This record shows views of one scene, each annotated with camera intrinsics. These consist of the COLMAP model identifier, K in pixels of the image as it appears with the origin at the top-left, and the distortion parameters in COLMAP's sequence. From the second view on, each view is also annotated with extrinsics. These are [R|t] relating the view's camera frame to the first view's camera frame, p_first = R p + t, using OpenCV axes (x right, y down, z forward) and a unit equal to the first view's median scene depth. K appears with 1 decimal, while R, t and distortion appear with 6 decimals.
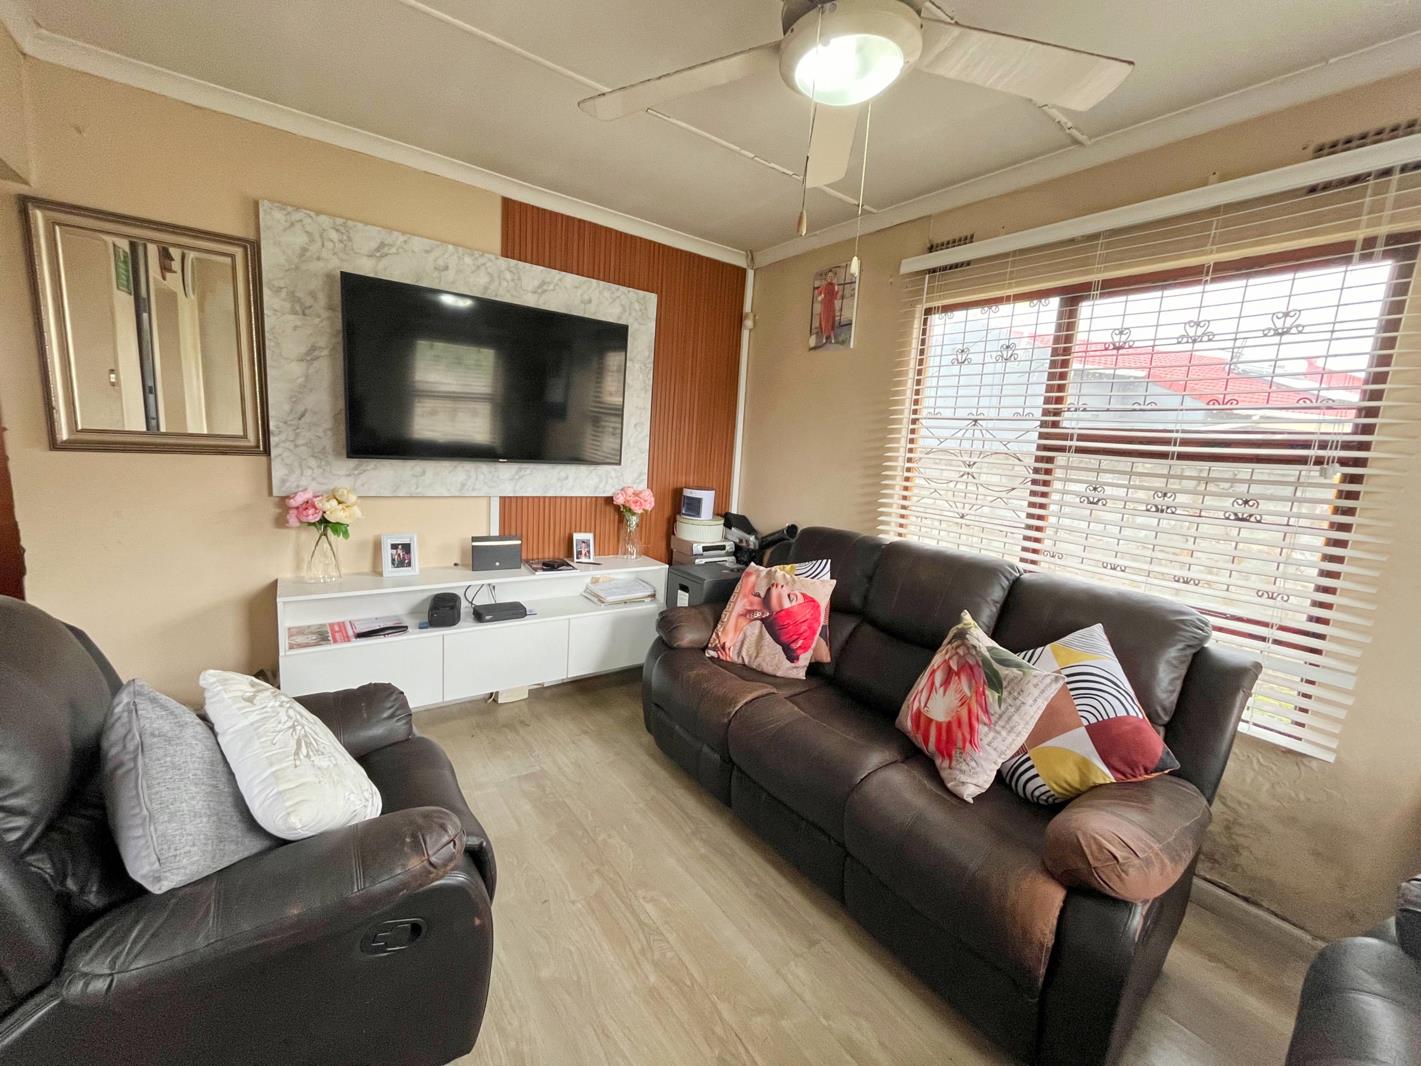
lens RADIAL K [[568.7, 0, 702.3], [0, 568.7, 531.9], [0, 0, 1]] dist [-0.000805, -0.000291]
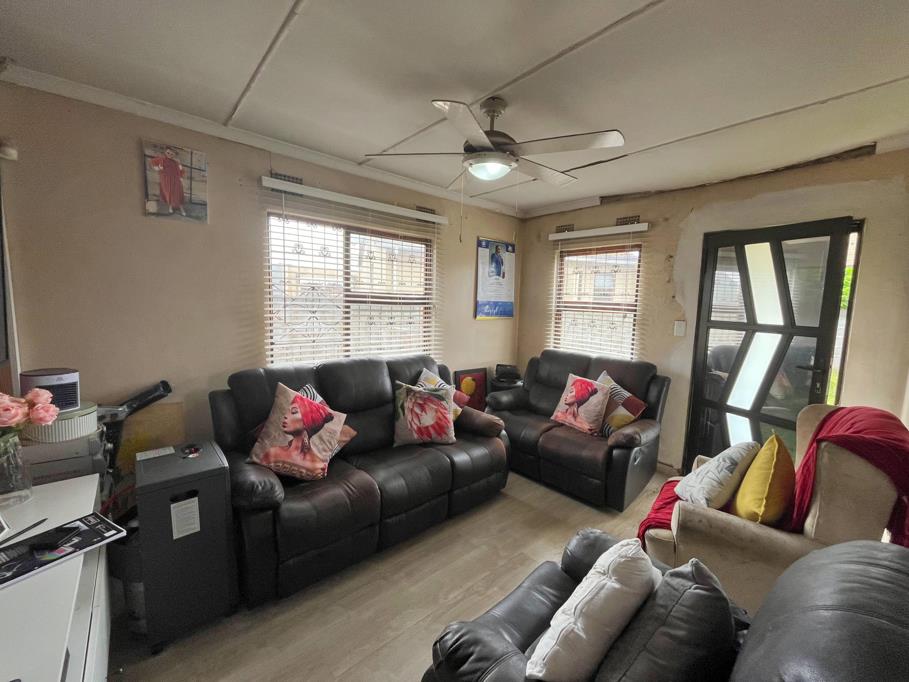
lens RADIAL K [[363.8, 0, 453.3], [0, 363.8, 341.9], [0, 0, 1]] dist [-0.000805, -0.000291]
pose [[-0.092584, -0.175388, 0.980136, -0.655639], [0.122909, 0.974823, 0.186047, -0.175707], [-0.988090, 0.137693, -0.068696, 0.626623]]
